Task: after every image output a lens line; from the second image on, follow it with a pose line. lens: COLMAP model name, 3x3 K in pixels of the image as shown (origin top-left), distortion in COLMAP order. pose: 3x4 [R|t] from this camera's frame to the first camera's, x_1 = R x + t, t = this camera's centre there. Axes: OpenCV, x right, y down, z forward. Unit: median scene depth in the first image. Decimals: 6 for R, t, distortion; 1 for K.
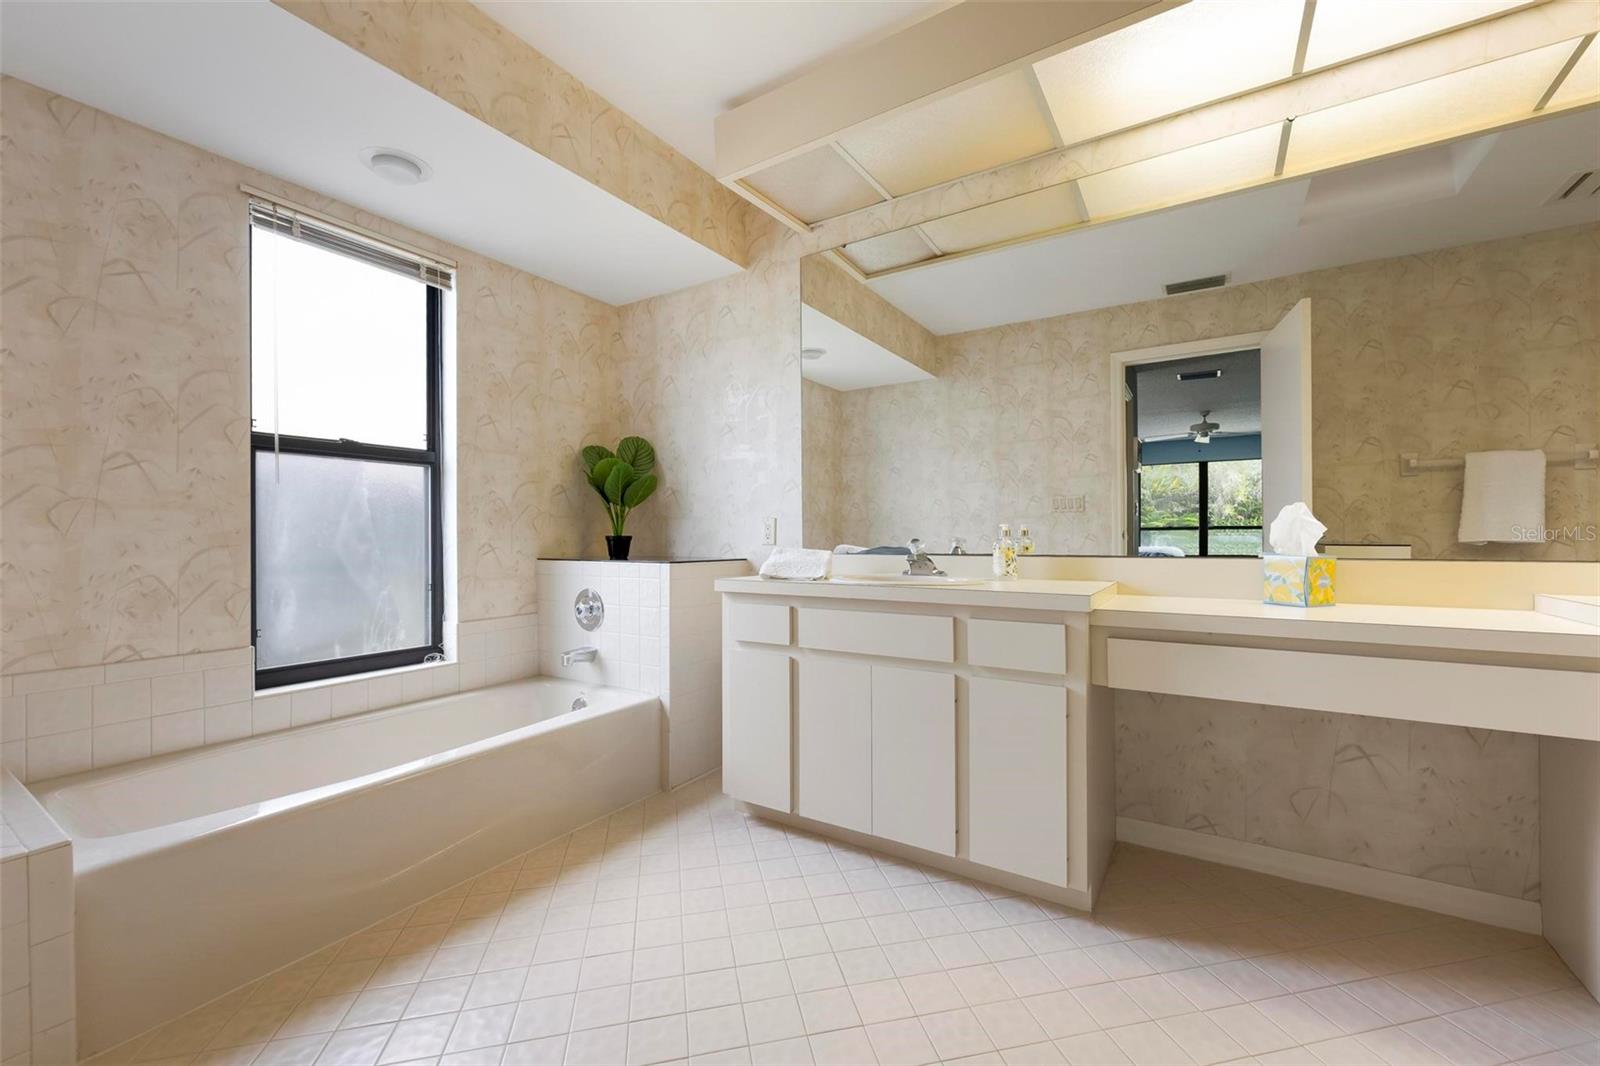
lens RADIAL K [[640.0, 0, 800.0], [0, 640.0, 533.0], [0, 0, 1]] dist [0.001533, 0.000233]
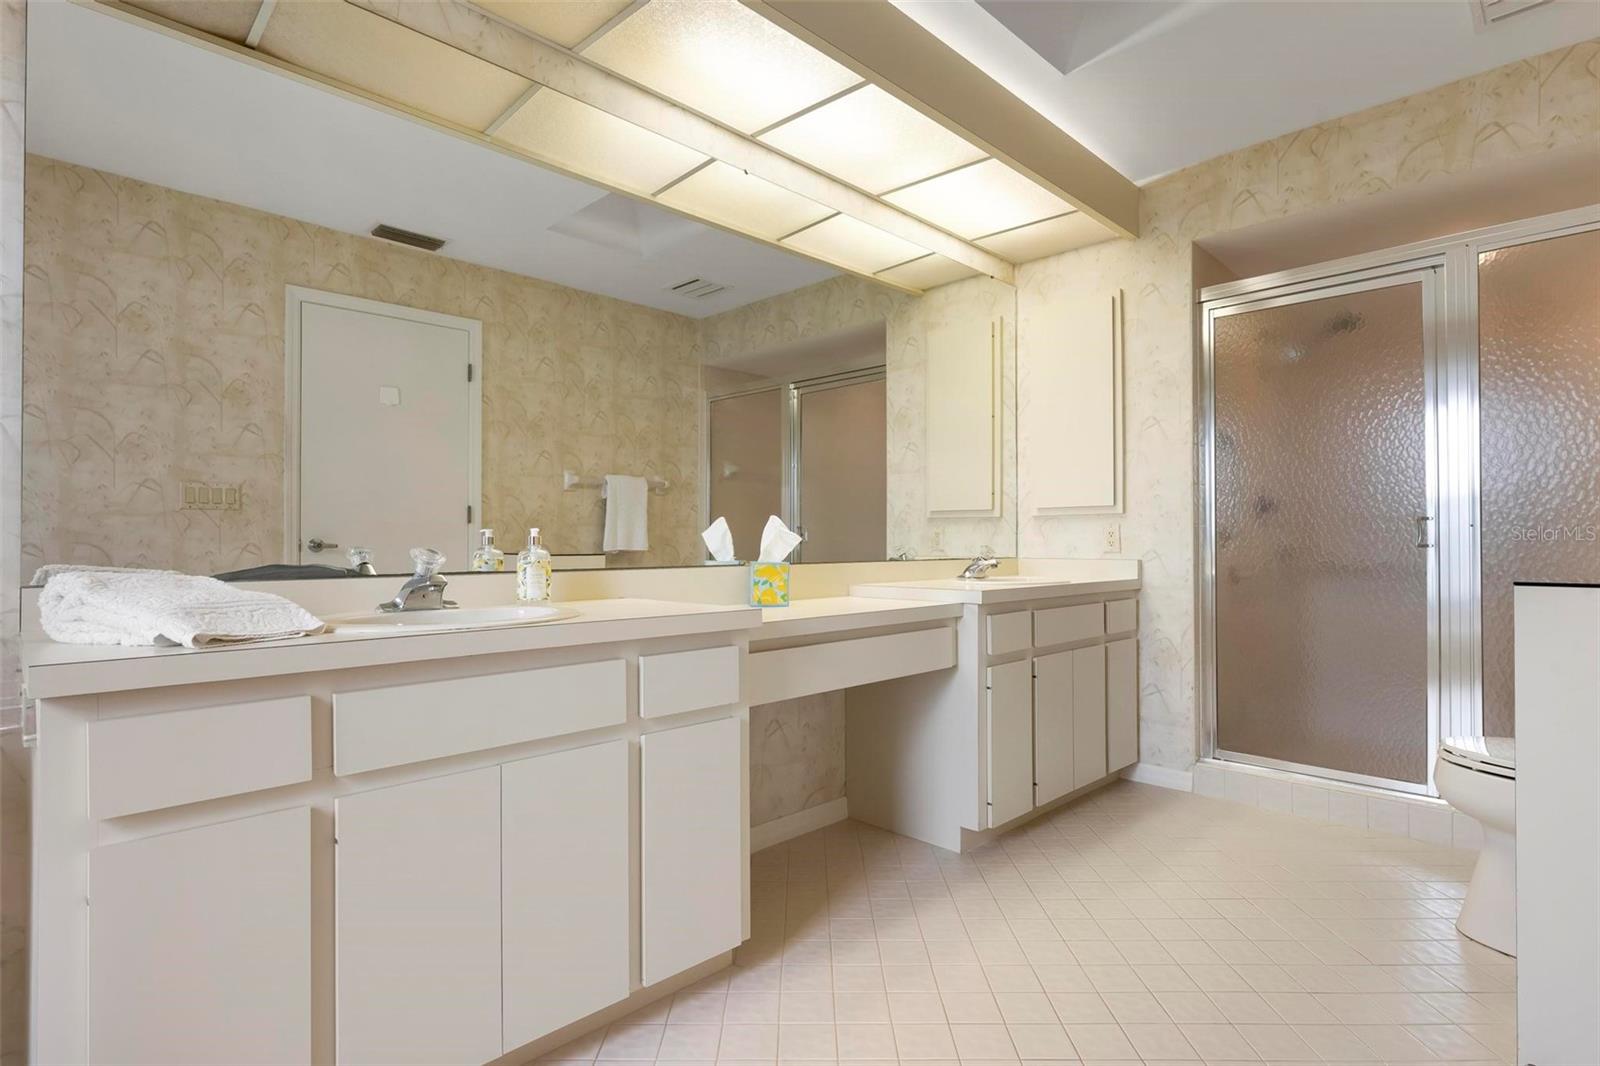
lens RADIAL K [[818.9, 0, 800.0], [0, 818.9, 533.0], [0, 0, 1]] dist [0.001004, 0.000073]
pose [[0.209029, 0.014700, 0.977799, -0.403872], [-0.001789, 0.999891, -0.014650, 0.003346], [-0.977908, 0.001313, 0.209032, 0.408919]]
